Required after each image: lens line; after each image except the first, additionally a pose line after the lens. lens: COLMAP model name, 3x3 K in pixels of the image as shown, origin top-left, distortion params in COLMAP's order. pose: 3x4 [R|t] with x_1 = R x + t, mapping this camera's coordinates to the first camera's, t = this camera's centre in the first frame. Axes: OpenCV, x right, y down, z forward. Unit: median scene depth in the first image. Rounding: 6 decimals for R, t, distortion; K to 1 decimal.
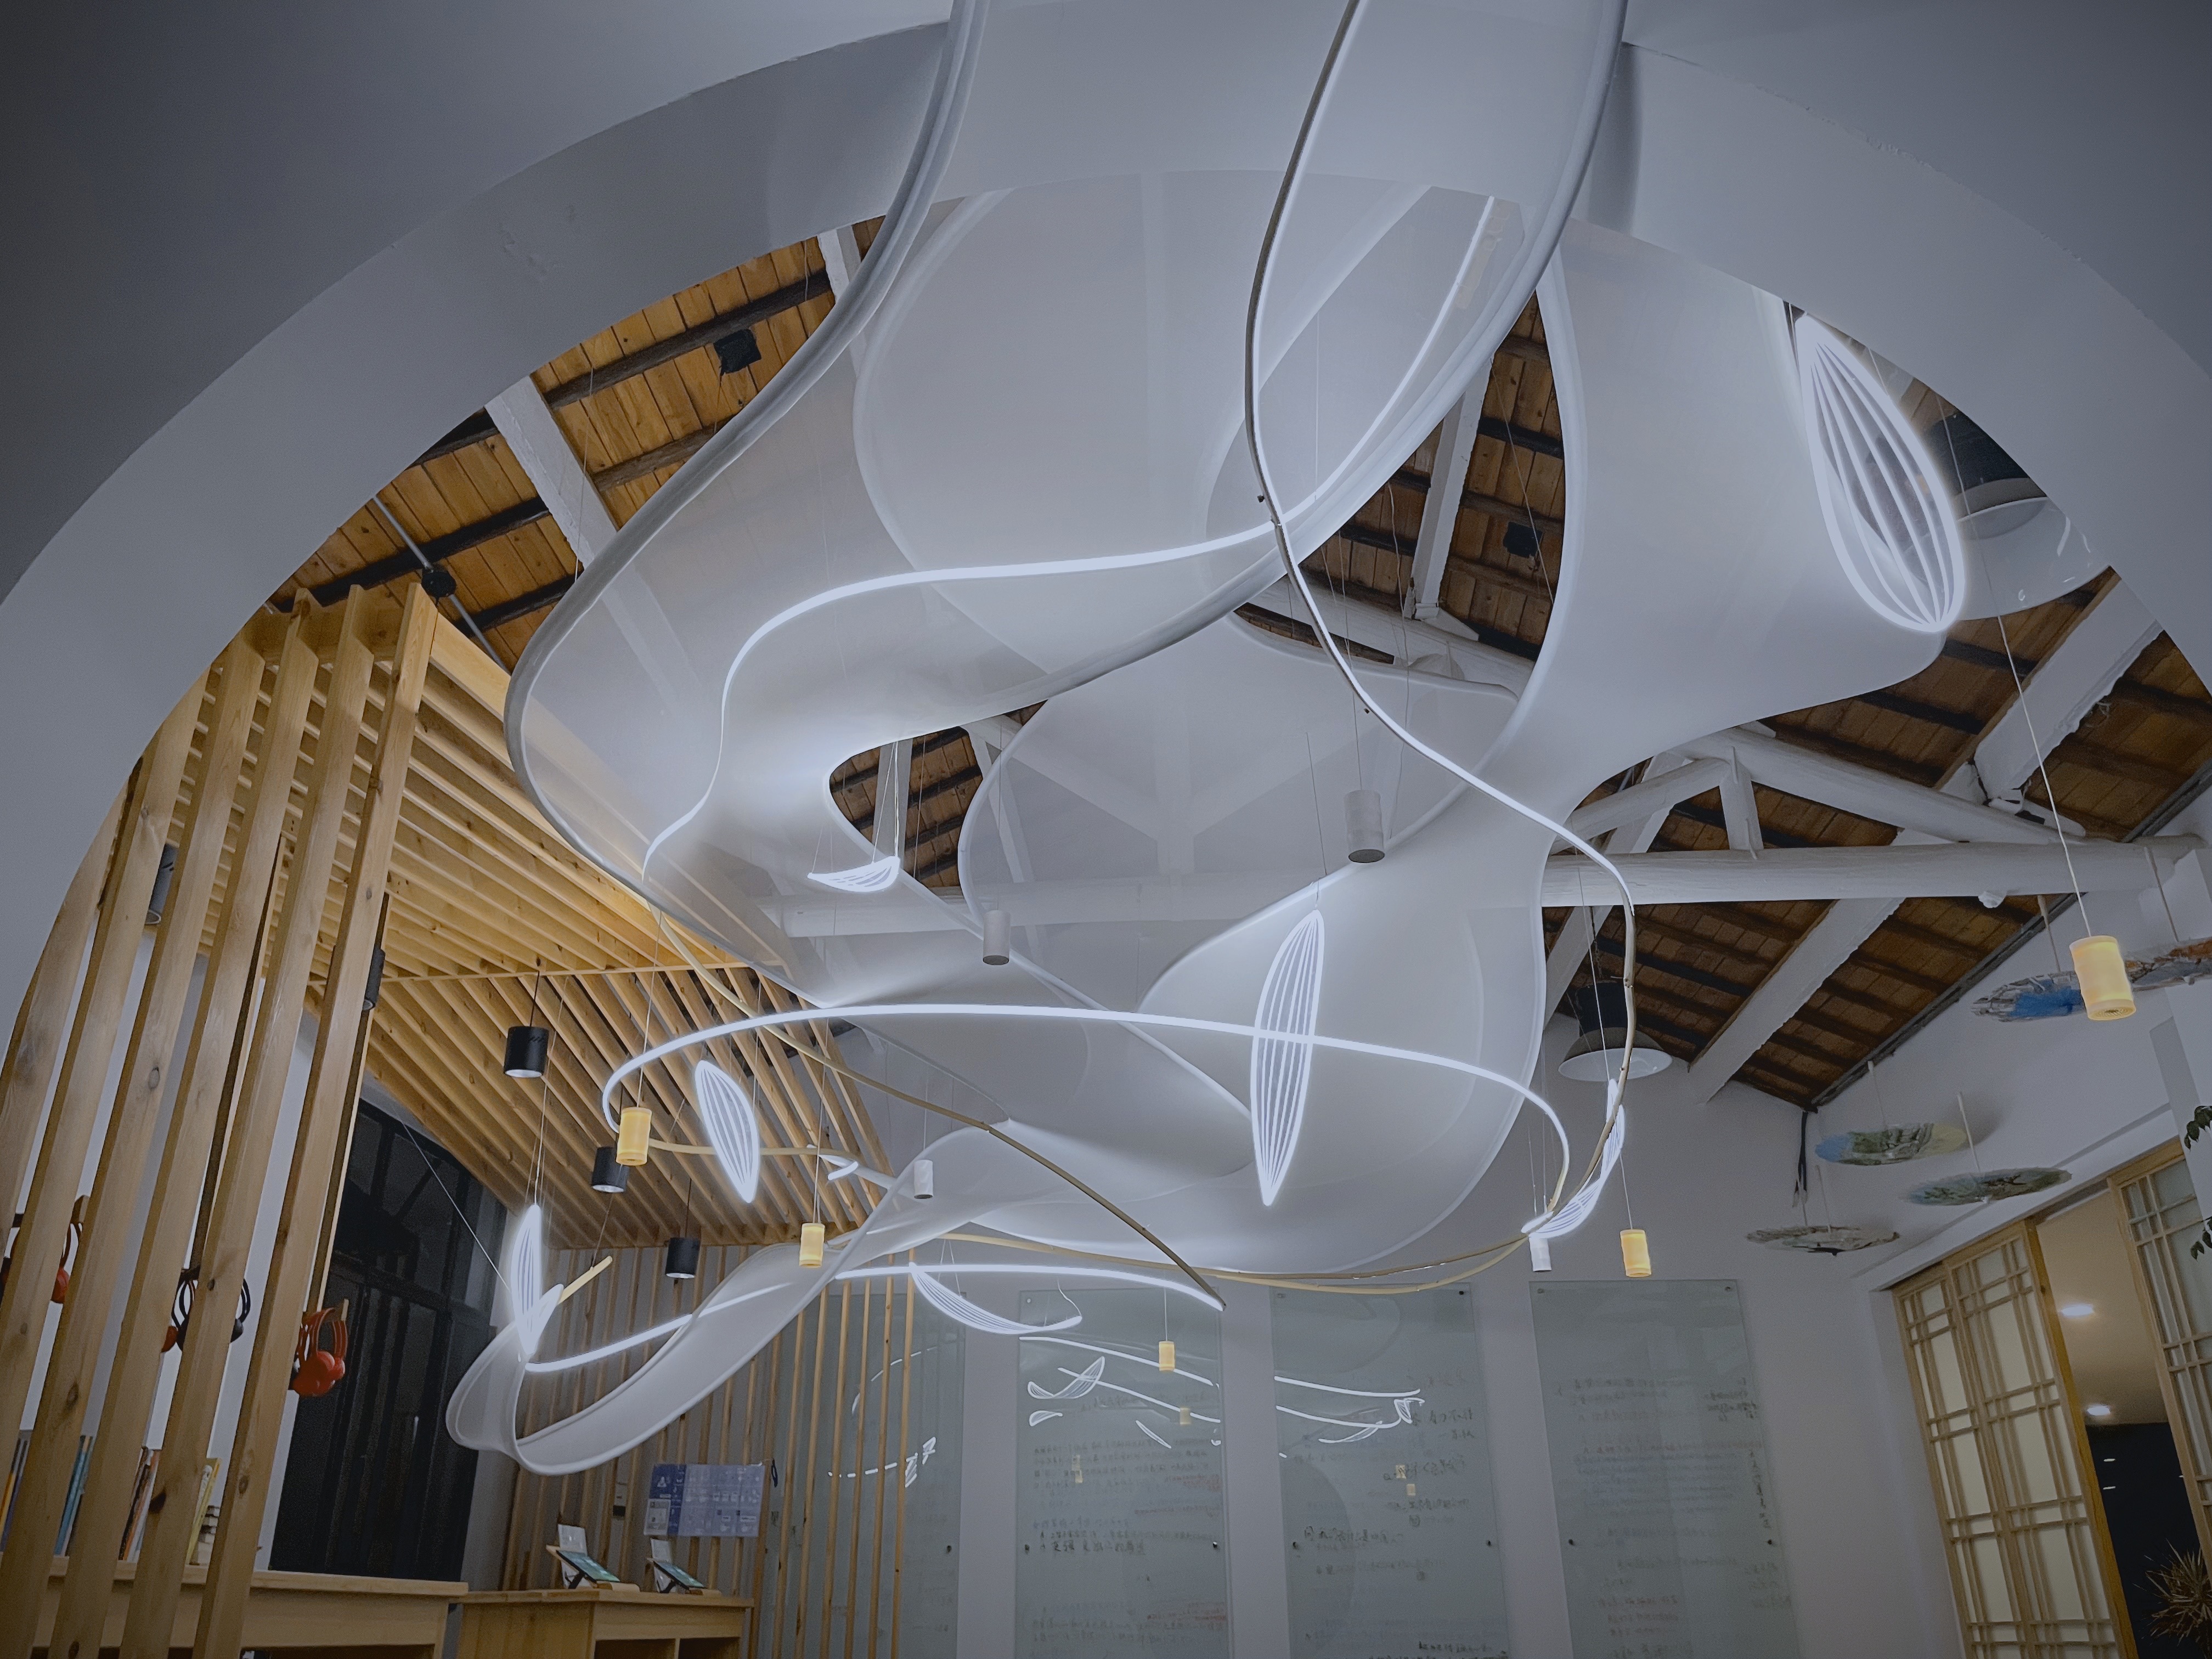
lens RADIAL K [[1678.1, 0, 1097.1], [0, 1678.1, 791.4], [0, 0, 1]] dist [0.031843, 0.002746]
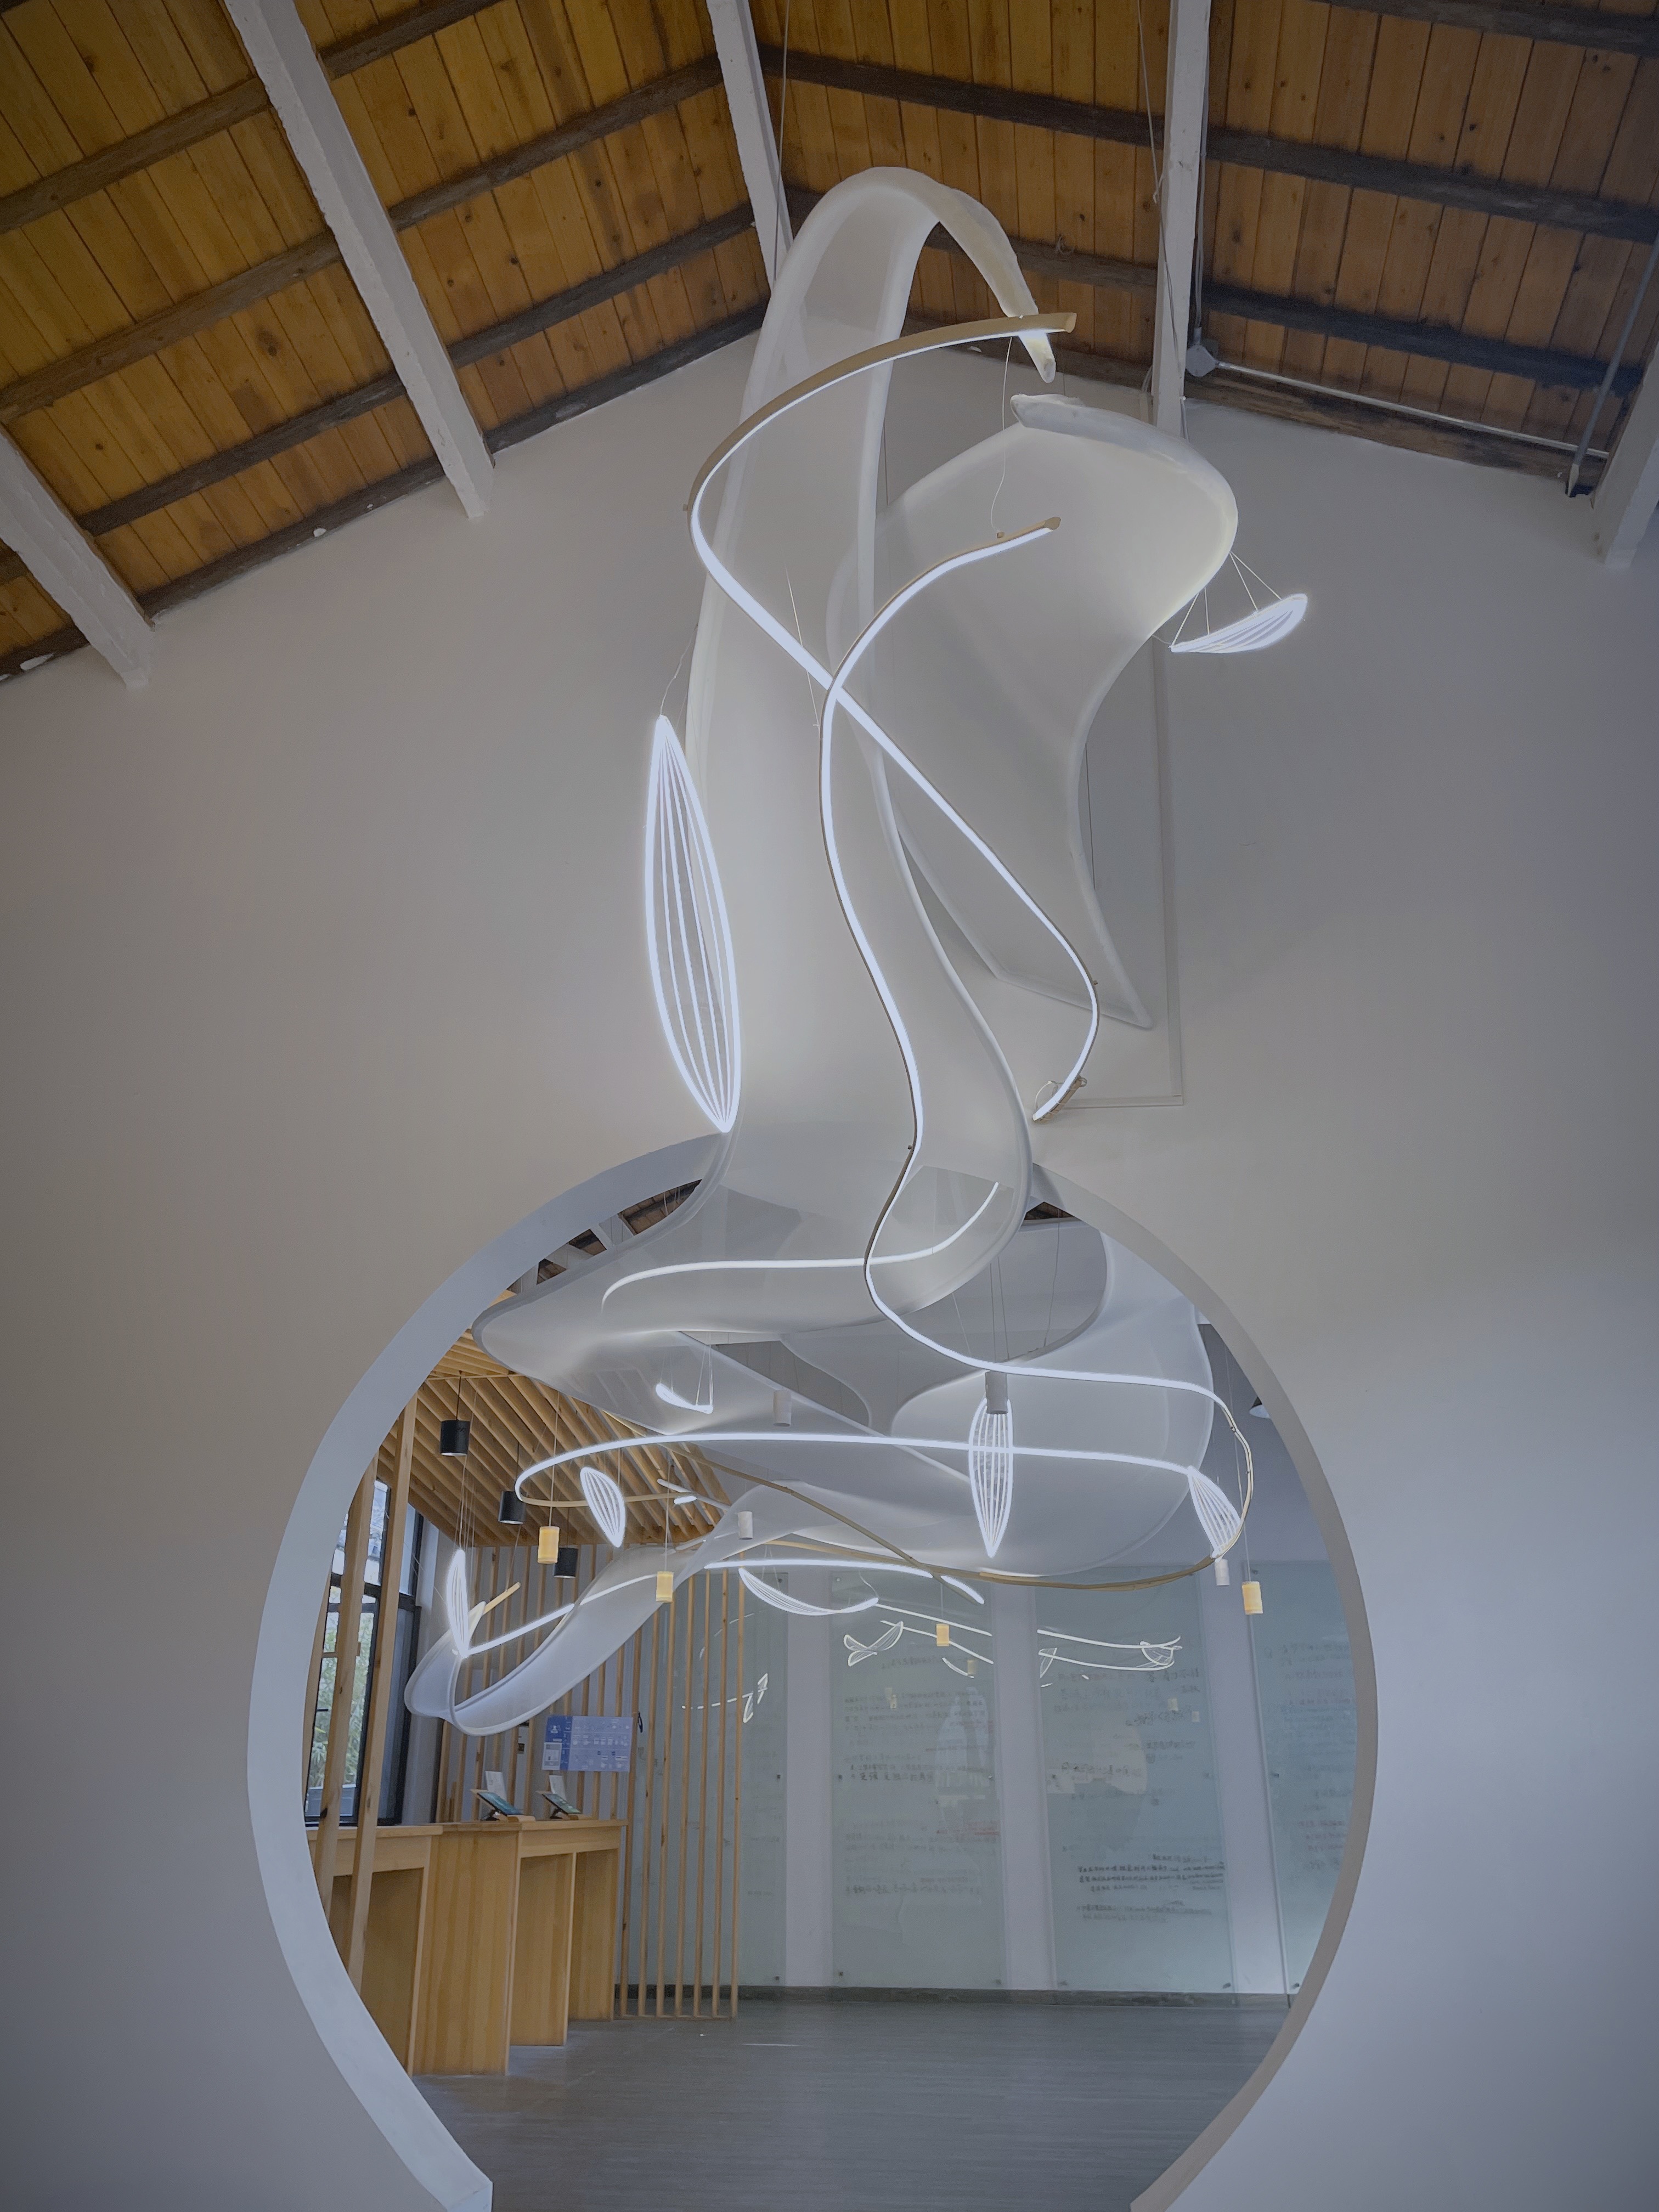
lens RADIAL K [[1659.6, 0, 824.3], [0, 1659.6, 1097.7], [0, 0, 1]] dist [0.089065, -0.115048]
pose [[0.997854, -0.022060, -0.061648, 0.040588], [0.025594, 0.998038, 0.057138, -0.149312], [0.060267, -0.058593, 0.996461, -0.251239]]
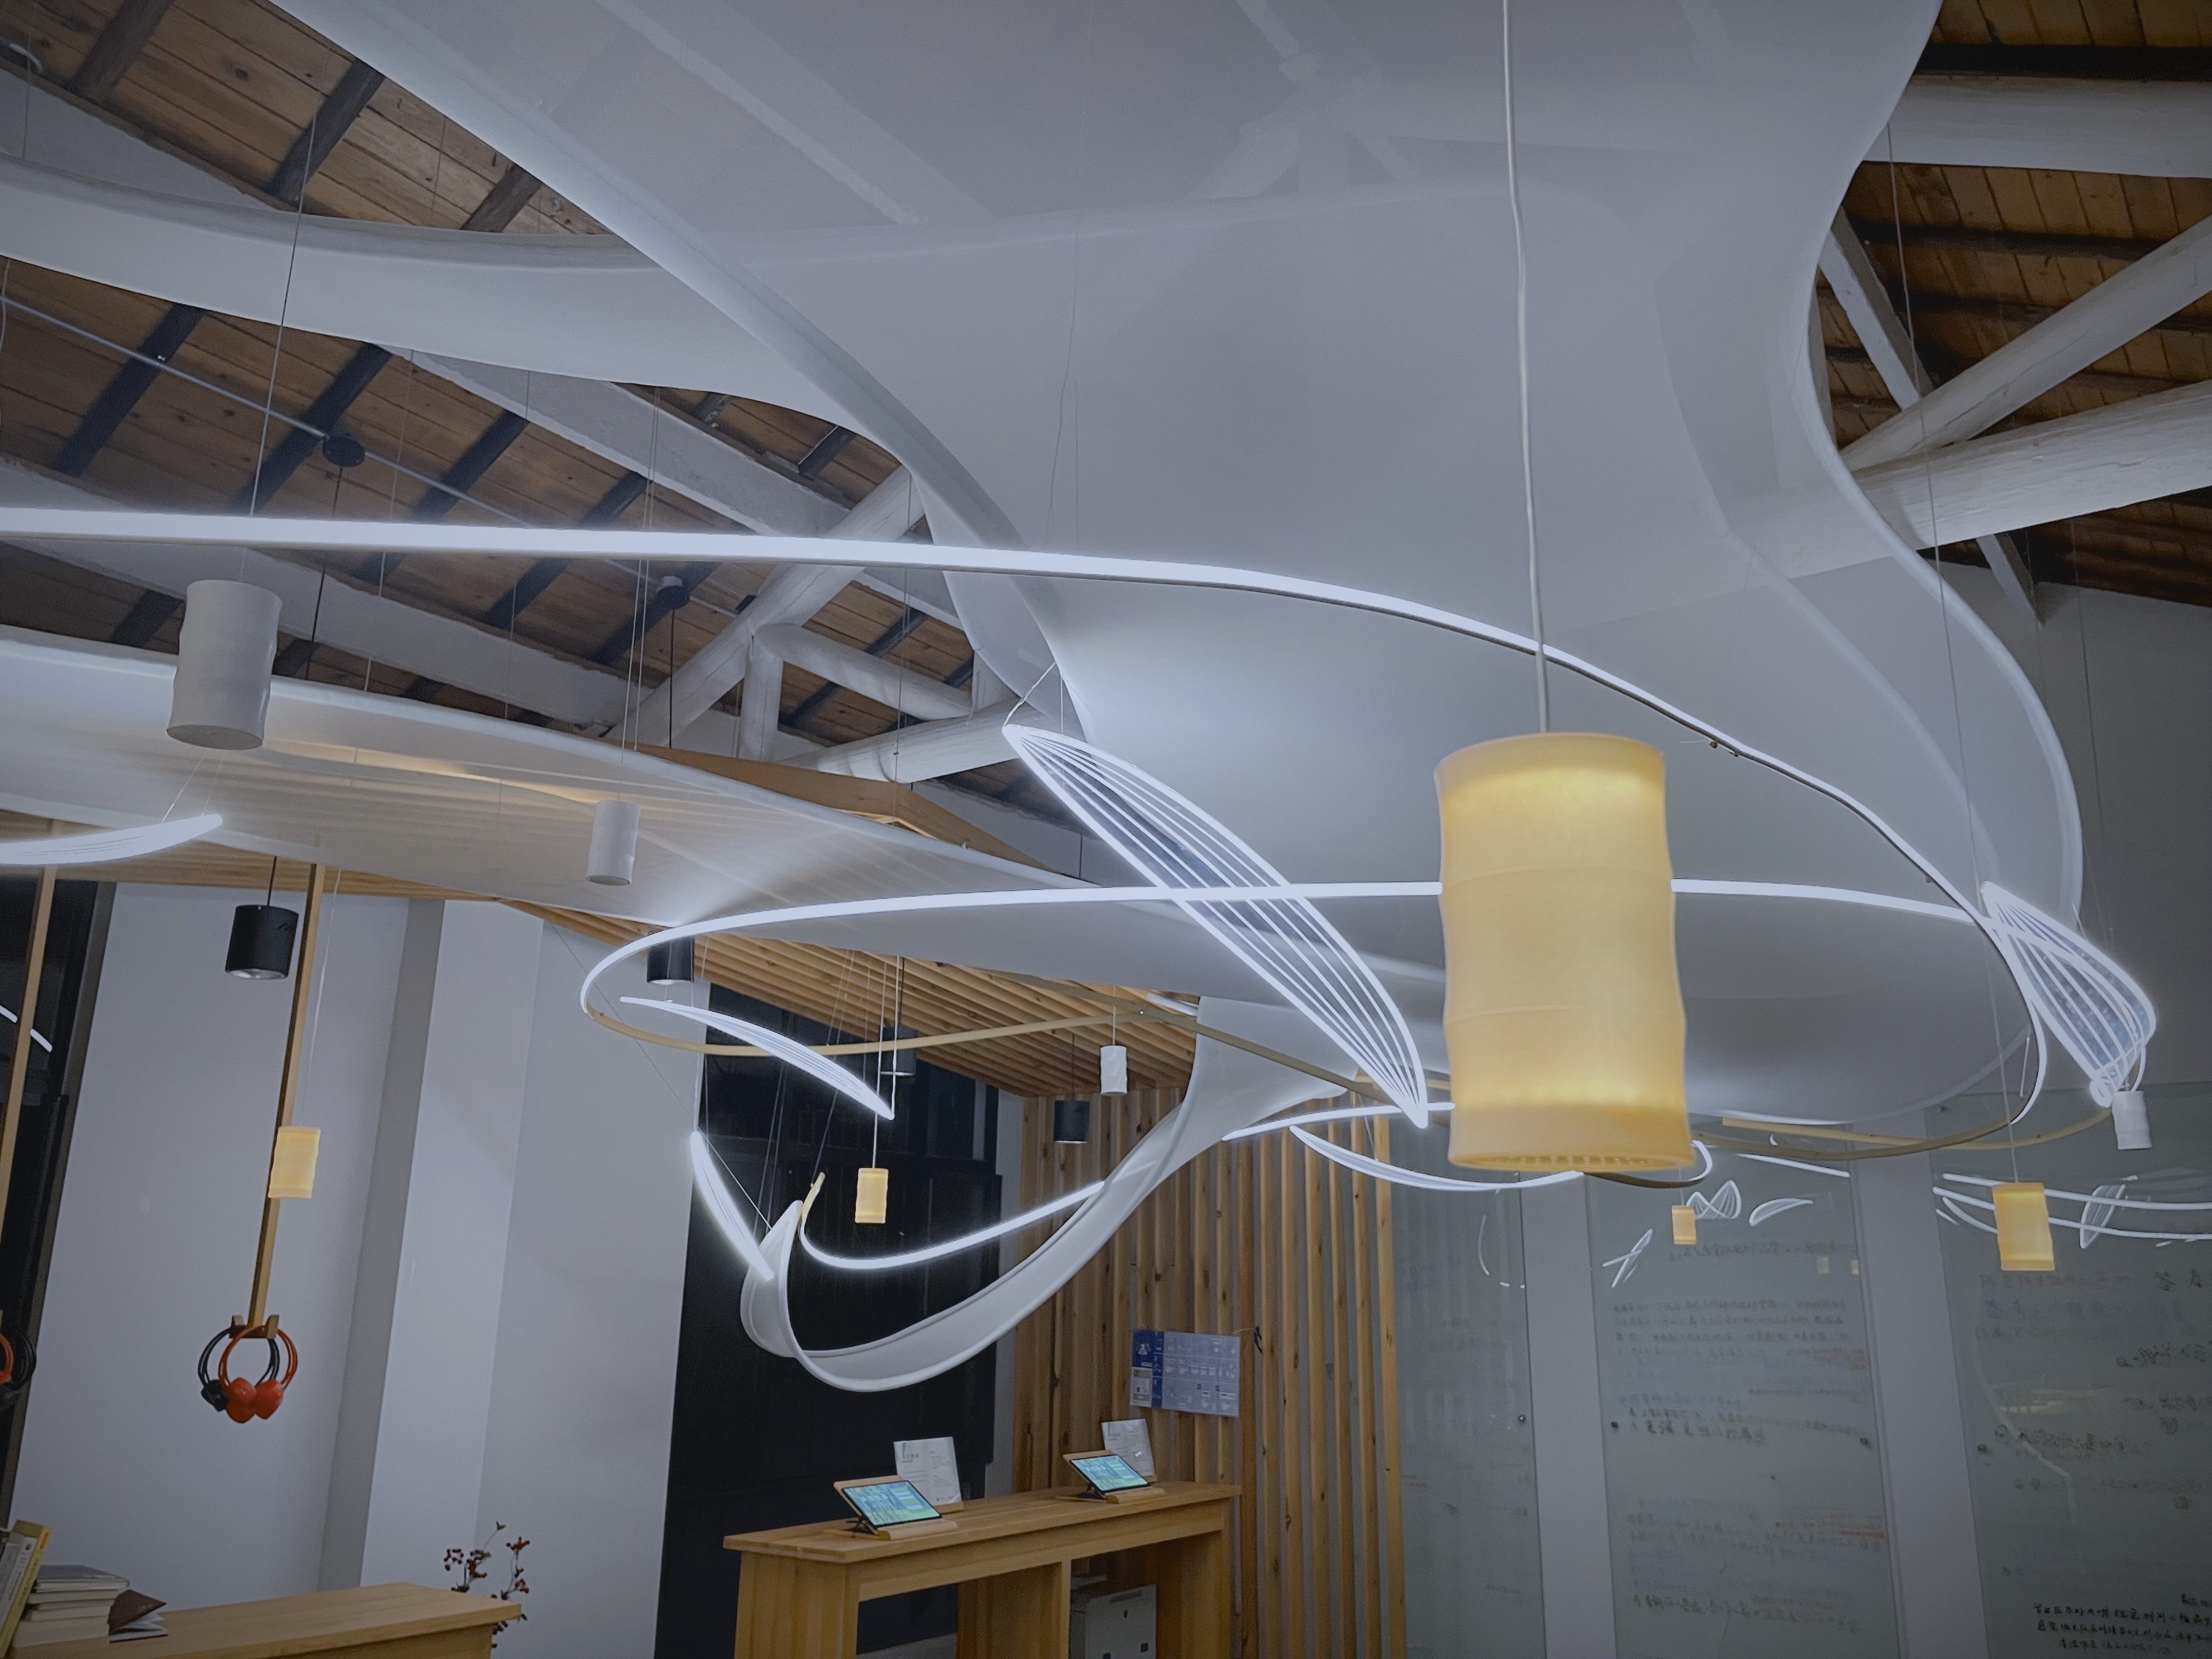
lens RADIAL K [[1659.6, 0, 1111.7], [0, 1659.6, 807.6], [0, 0, 1]] dist [0.089065, -0.115048]
pose [[0.850151, -0.128382, -0.510648, 0.234749], [0.214608, 0.970095, 0.113399, 0.024499], [0.480819, -0.205996, 0.852279, 0.307338]]
